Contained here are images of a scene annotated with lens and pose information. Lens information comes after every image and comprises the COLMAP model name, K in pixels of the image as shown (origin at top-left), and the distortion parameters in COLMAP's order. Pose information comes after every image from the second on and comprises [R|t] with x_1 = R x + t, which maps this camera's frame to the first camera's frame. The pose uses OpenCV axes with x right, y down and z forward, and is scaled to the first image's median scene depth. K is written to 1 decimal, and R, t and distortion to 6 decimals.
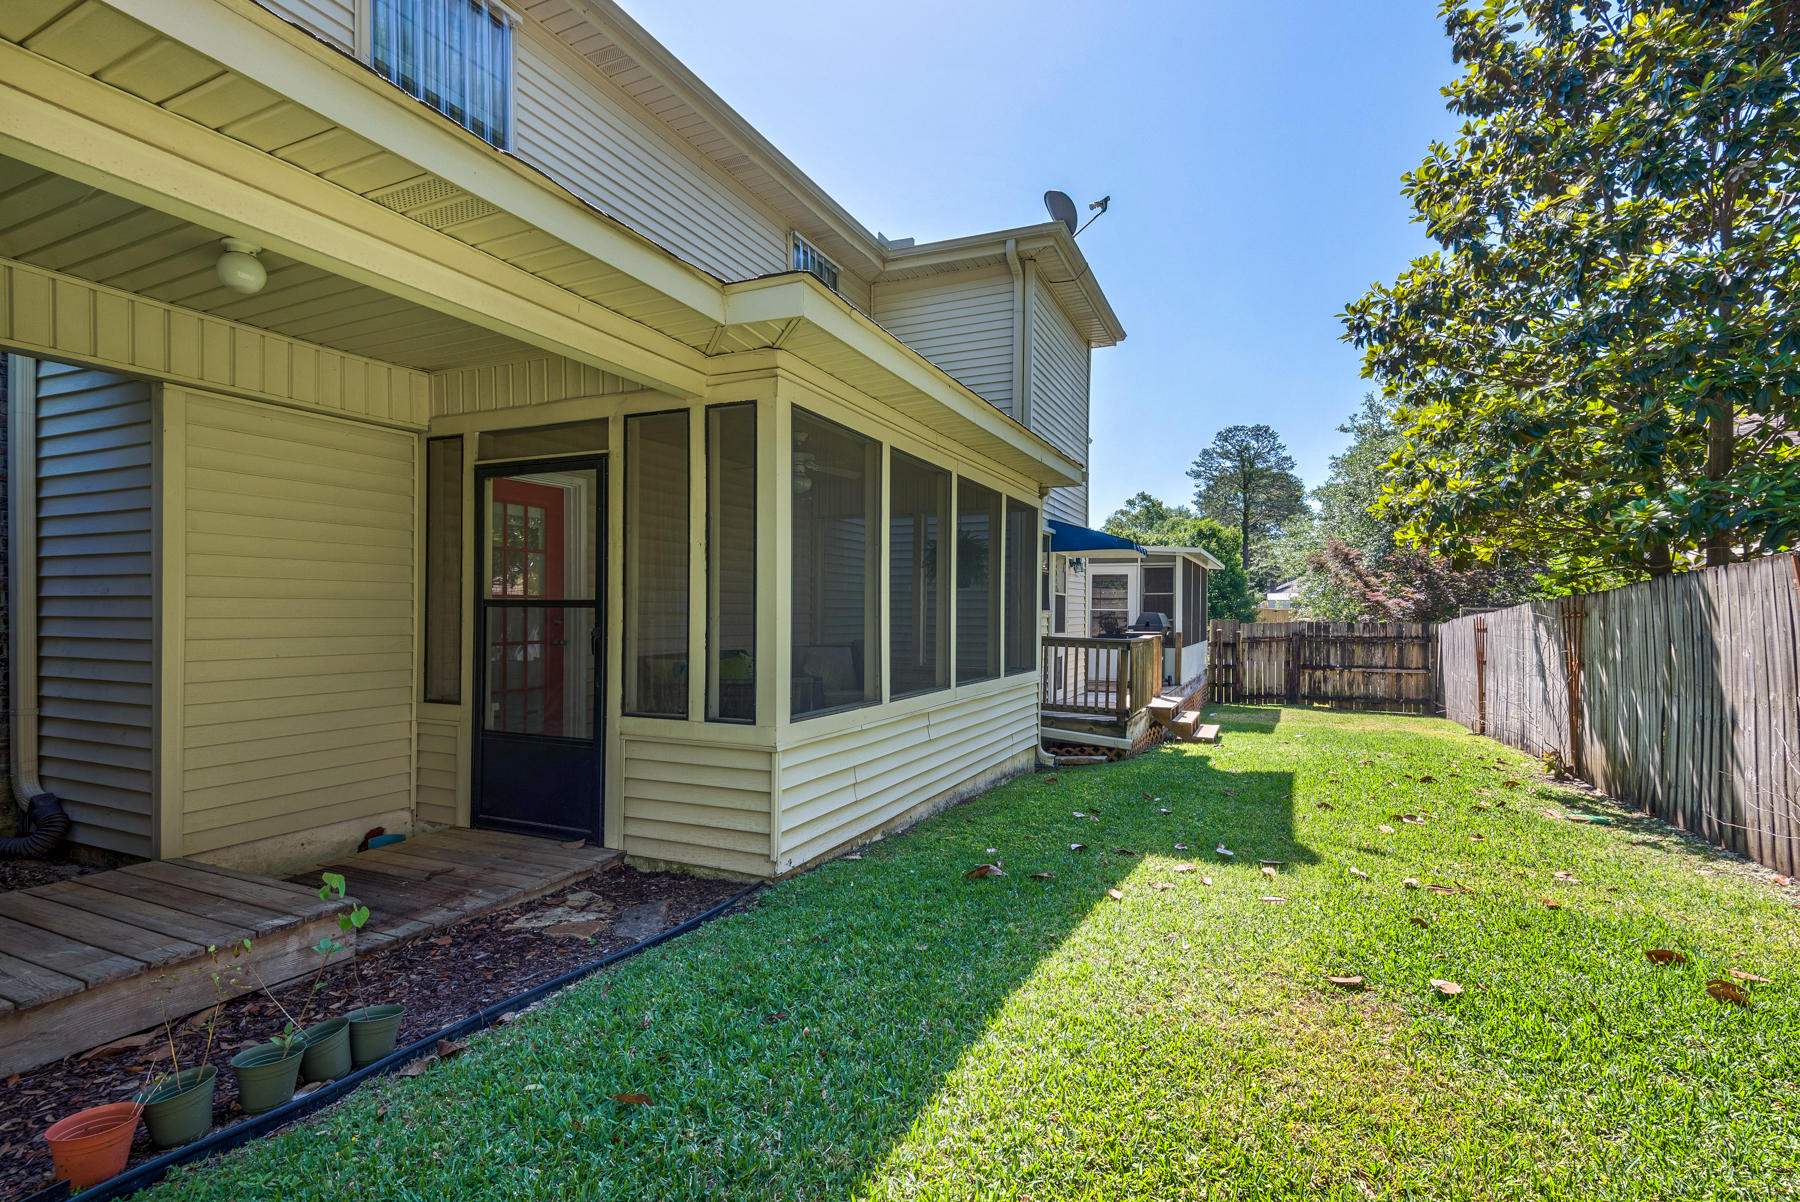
lens RADIAL K [[809.7, 0, 913.7], [0, 809.7, 615.7], [0, 0, 1]] dist [0.016594, -0.001002]
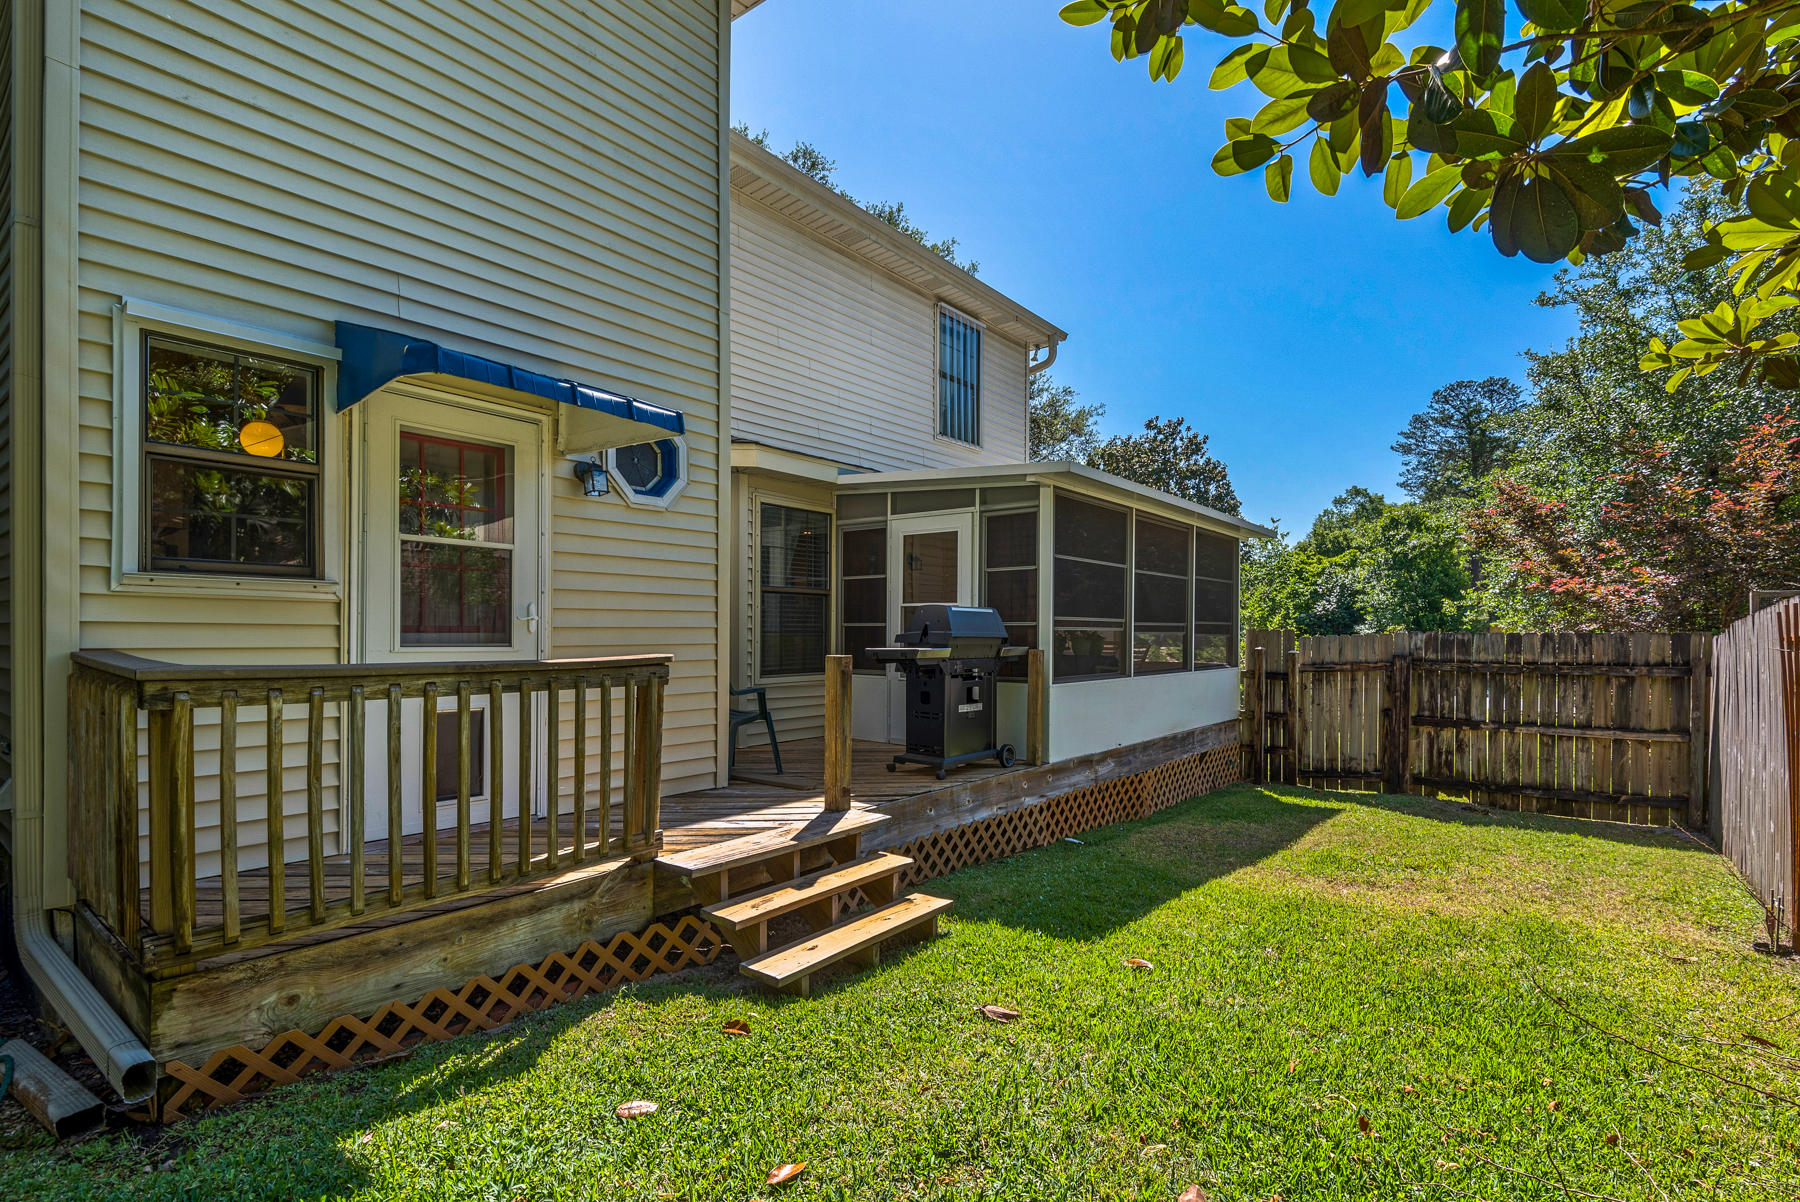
lens RADIAL K [[917.1, 0, 873.6], [0, 917.1, 633.6], [0, 0, 1]] dist [-0.001777, -0.001120]
pose [[0.978361, -0.001715, -0.206898, 0.269147], [0.001440, 0.999998, -0.001479, 0.008668], [0.206900, 0.001149, 0.978361, 0.372225]]
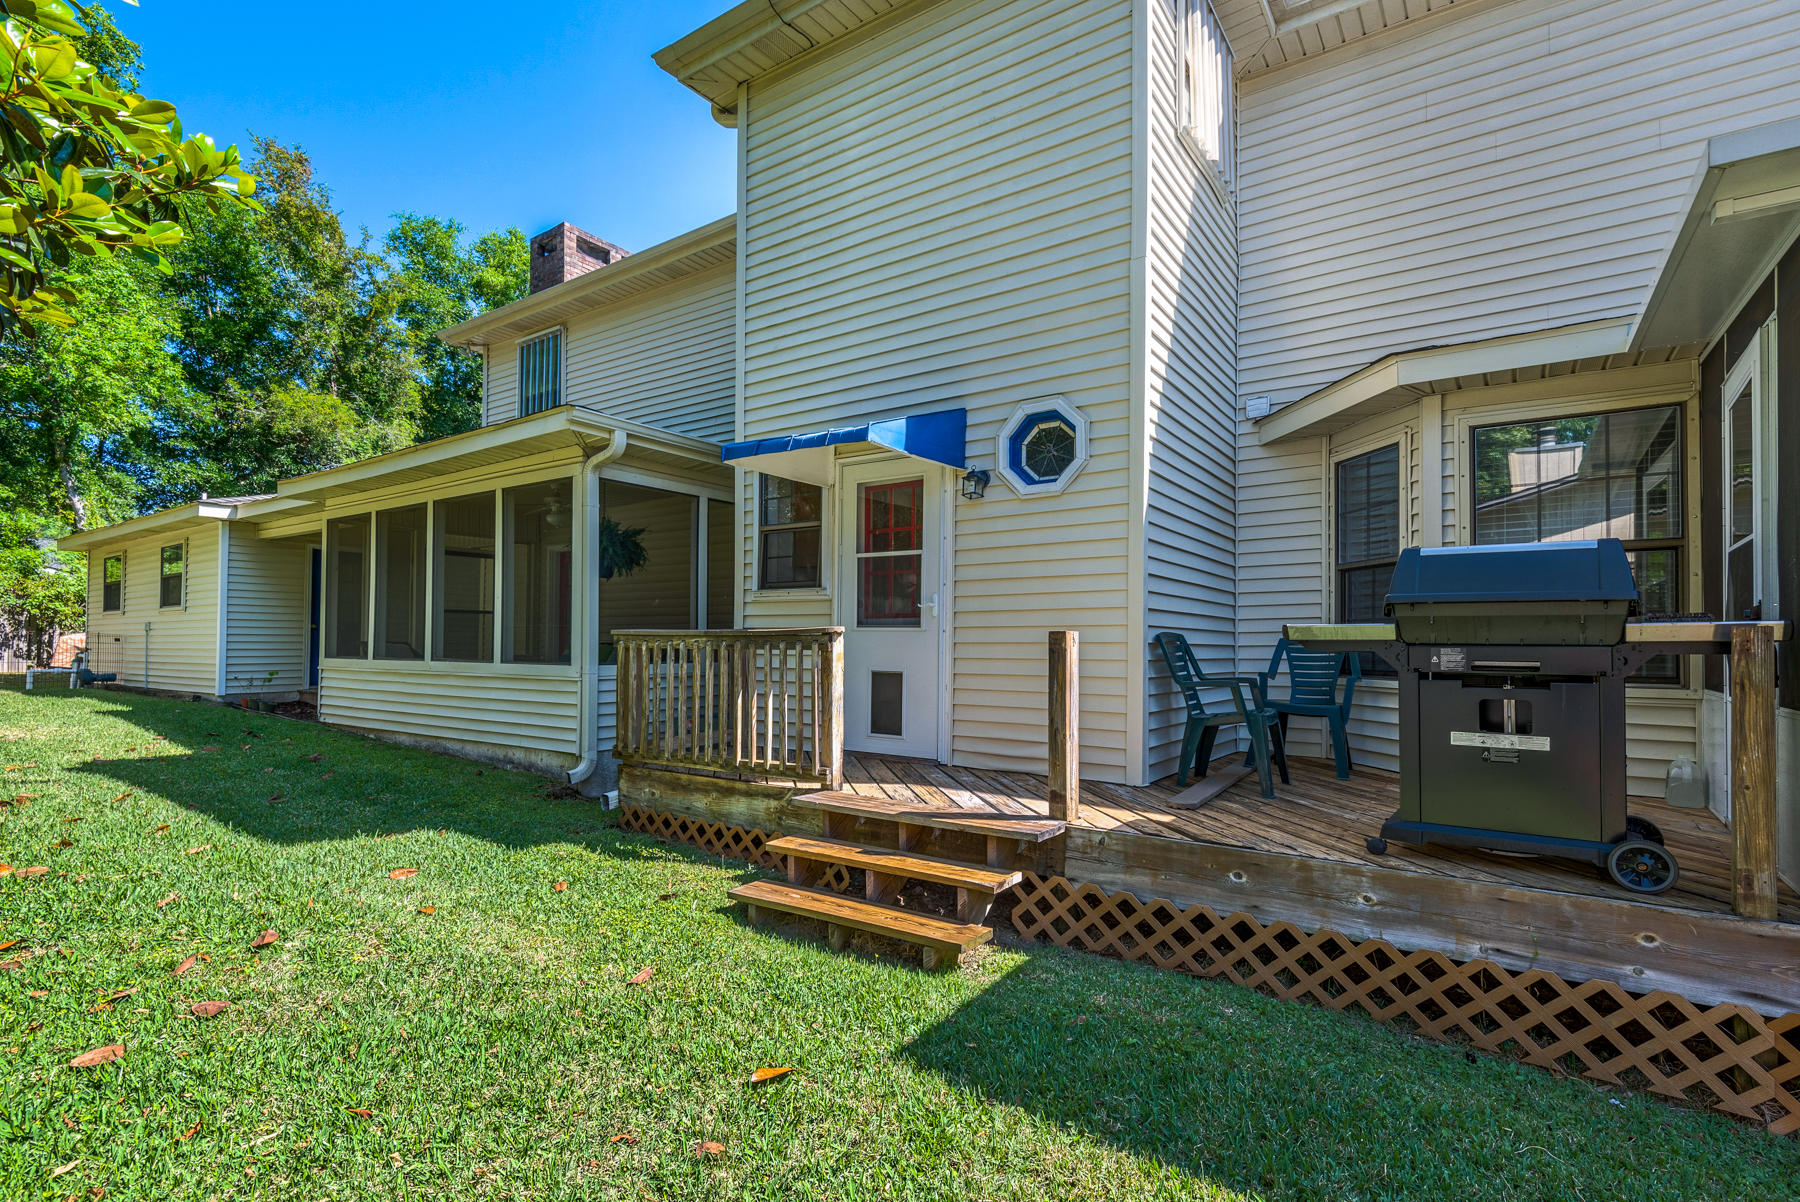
lens RADIAL K [[809.7, 0, 905.9], [0, 809.7, 615.1], [0, 0, 1]] dist [0.016594, -0.001002]
pose [[-0.142931, -0.041421, -0.988866, 0.411429], [-0.007858, 0.999140, -0.040715, 0.019451], [0.989701, 0.001951, -0.143133, 0.635136]]
